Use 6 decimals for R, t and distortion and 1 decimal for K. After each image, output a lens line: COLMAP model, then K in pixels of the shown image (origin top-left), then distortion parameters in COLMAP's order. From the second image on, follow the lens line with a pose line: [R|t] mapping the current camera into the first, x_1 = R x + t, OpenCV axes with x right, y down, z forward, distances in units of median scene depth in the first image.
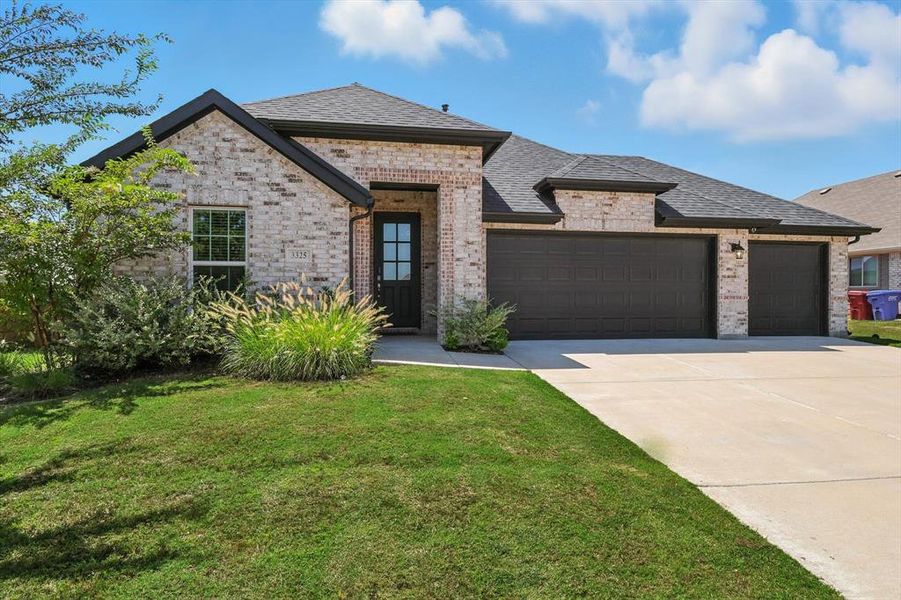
lens RADIAL K [[547.2, 0, 450.5], [0, 547.2, 300.0], [0, 0, 1]] dist [0.038491, 0.000281]
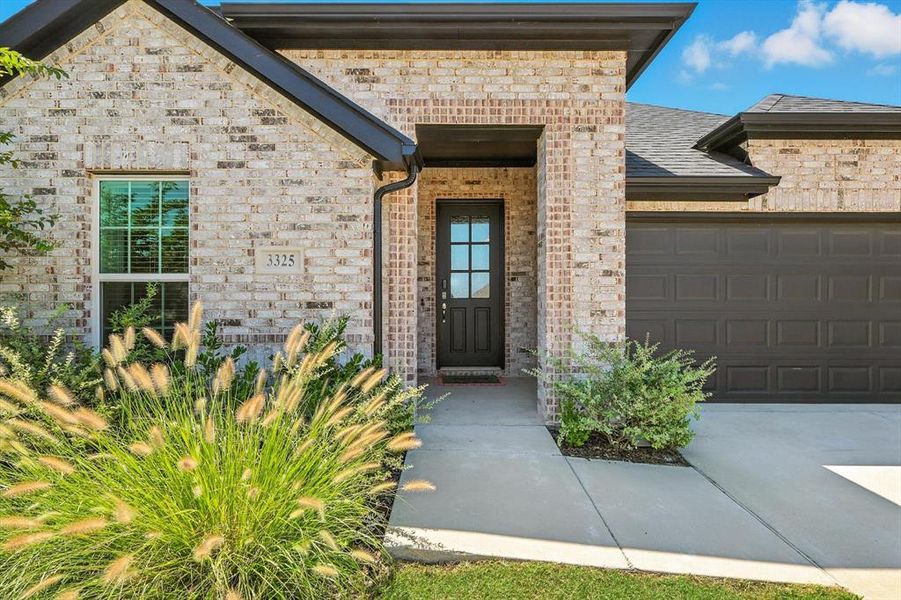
lens RADIAL K [[395.6, 0, 453.9], [0, 395.6, 300.2], [0, 0, 1]] dist [-0.000936, 0.000307]
pose [[0.986811, -0.000238, -0.161877, -0.045751], [-0.000129, 0.999997, -0.002261, -0.040443], [0.161877, 0.002252, 0.986808, 0.624952]]
